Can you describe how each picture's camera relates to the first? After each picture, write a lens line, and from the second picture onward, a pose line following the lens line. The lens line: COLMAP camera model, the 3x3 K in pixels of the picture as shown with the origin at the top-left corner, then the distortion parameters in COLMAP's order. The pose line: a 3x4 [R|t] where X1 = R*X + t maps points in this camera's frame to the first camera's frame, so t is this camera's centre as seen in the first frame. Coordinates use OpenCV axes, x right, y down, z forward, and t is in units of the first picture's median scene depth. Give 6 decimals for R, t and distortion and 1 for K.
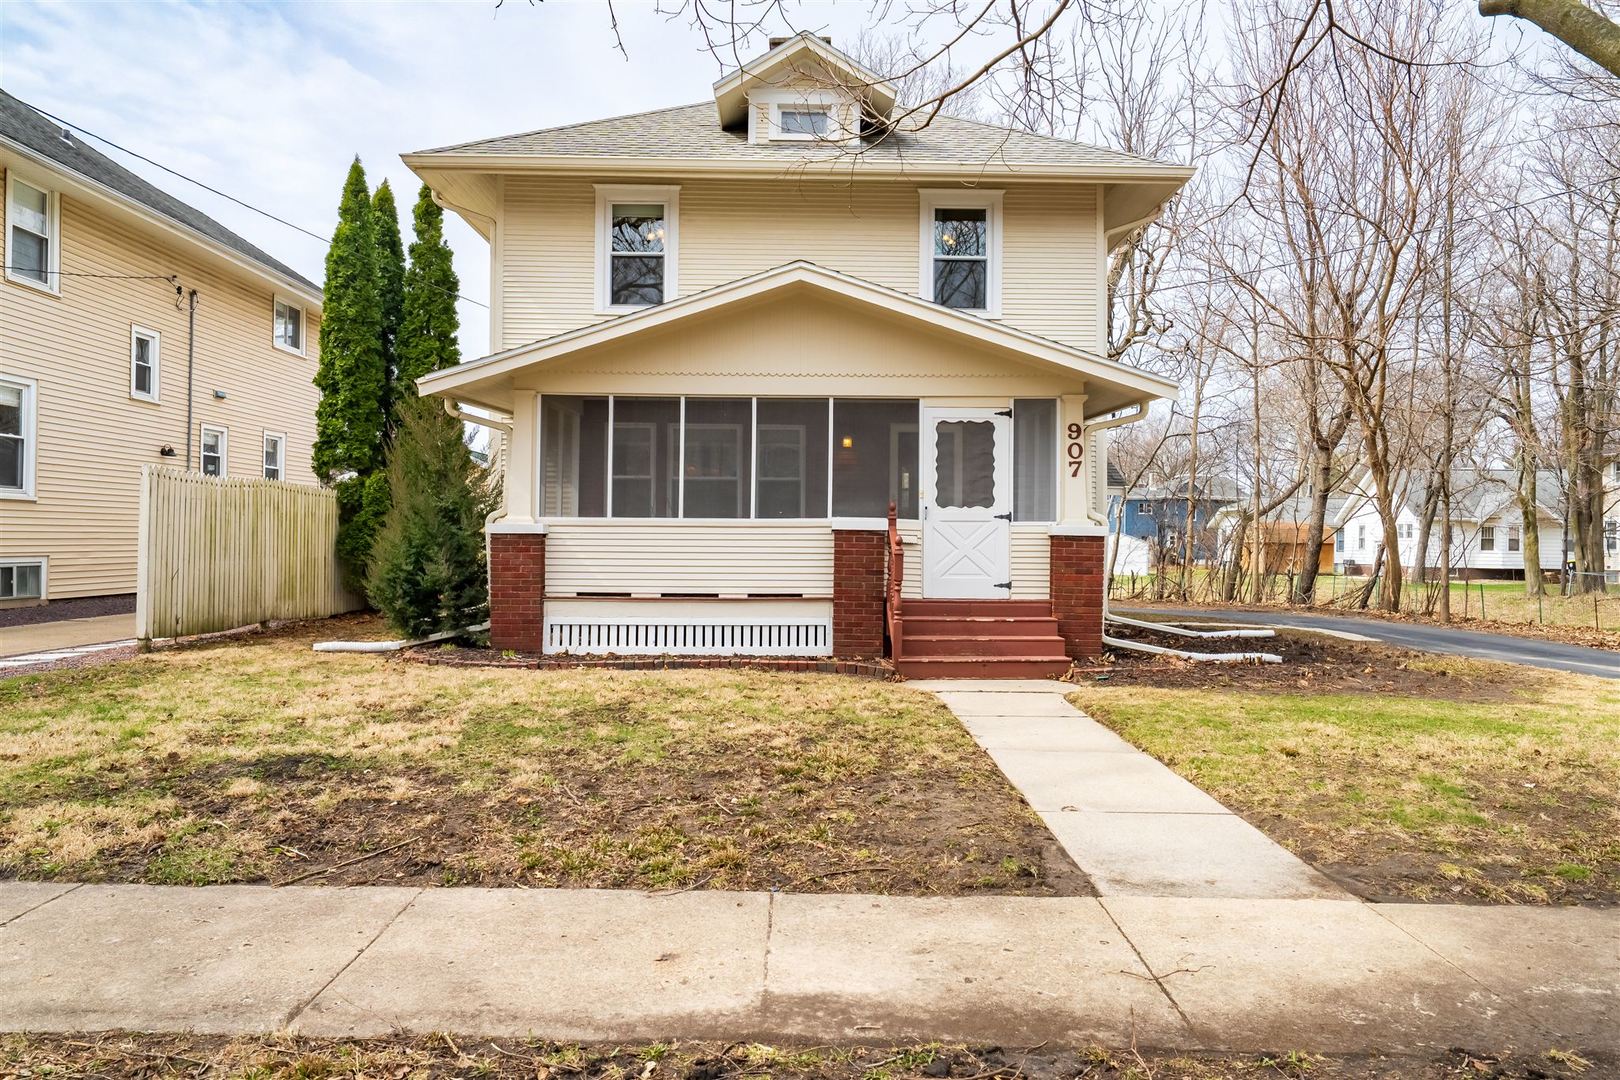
lens RADIAL K [[1063.0, 0, 810.0], [0, 1063.0, 540.0], [0, 0, 1]] dist [0.009115, 0.001696]
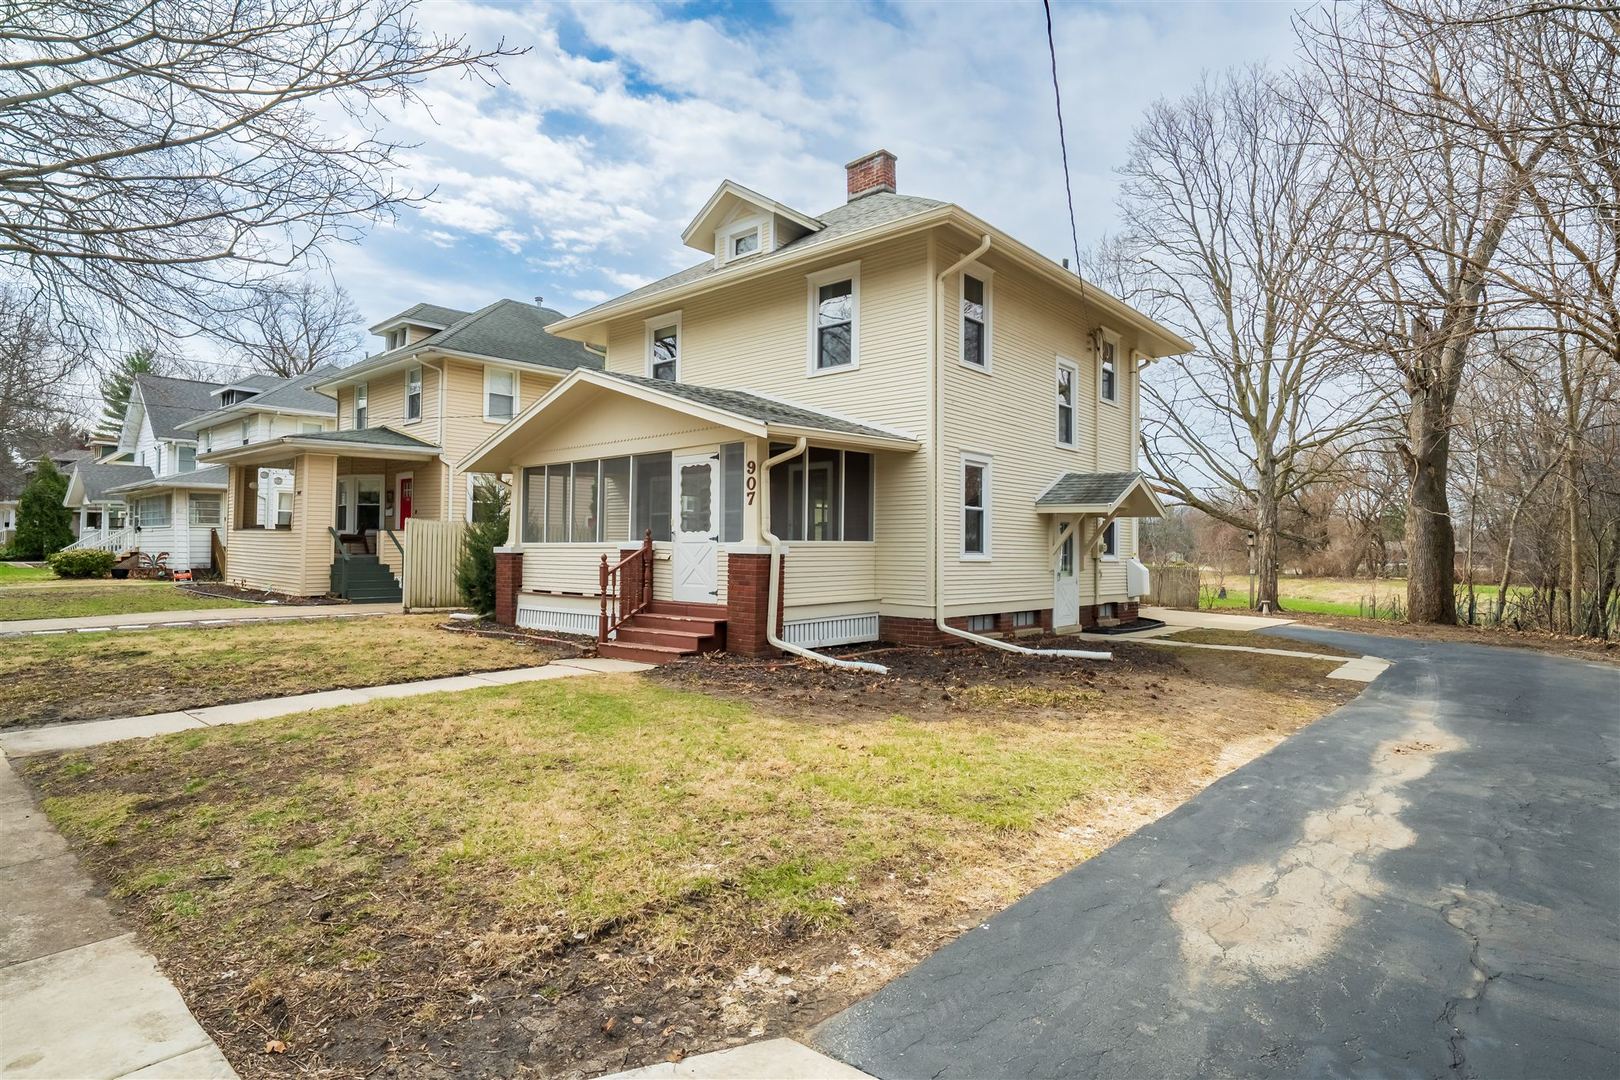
lens RADIAL K [[835.2, 0, 810.0], [0, 835.2, 540.0], [0, 0, 1]] dist [-0.002310, -0.000125]
pose [[0.754753, -0.012990, -0.655881, 0.920812], [0.004033, 0.999877, -0.015162, -0.004757], [0.655997, 0.008799, 0.754712, 0.324755]]
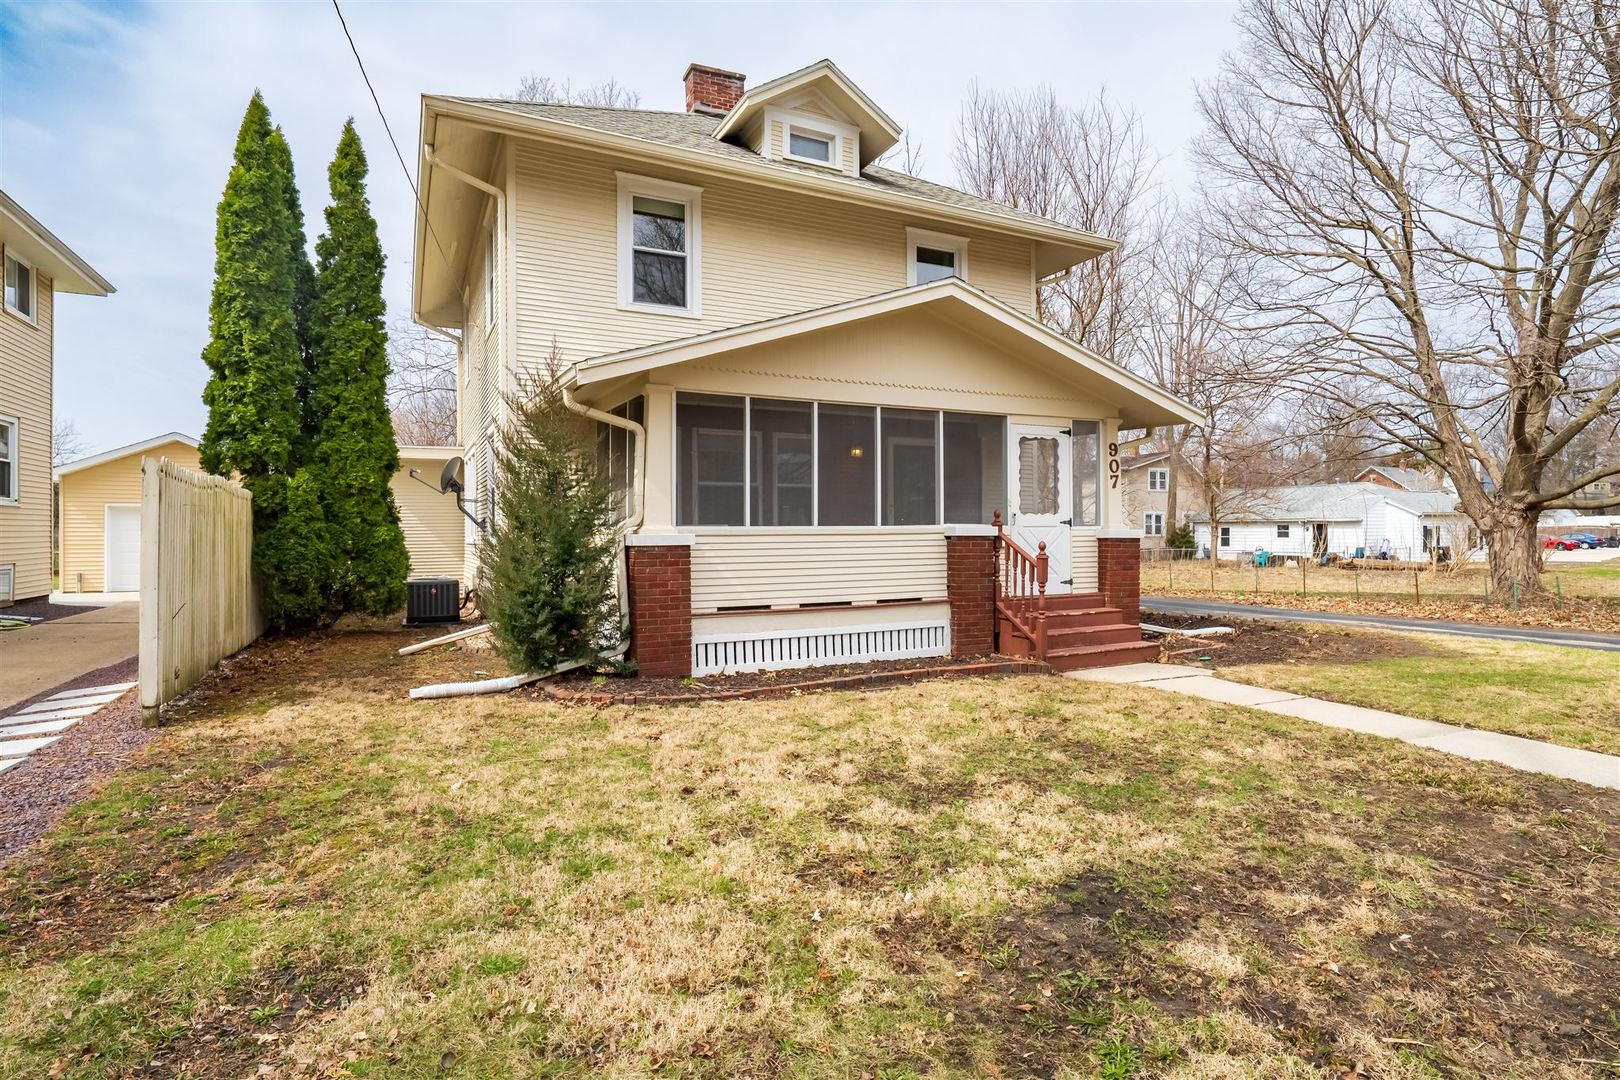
lens RADIAL K [[830.1, 0, 810.0], [0, 830.1, 540.0], [0, 0, 1]] dist [0.001459, -0.000135]
pose [[0.899597, -0.016517, 0.436408, -0.458822], [0.010617, 0.999816, 0.015953, -0.020002], [-0.436592, -0.009718, 0.899607, 0.313997]]
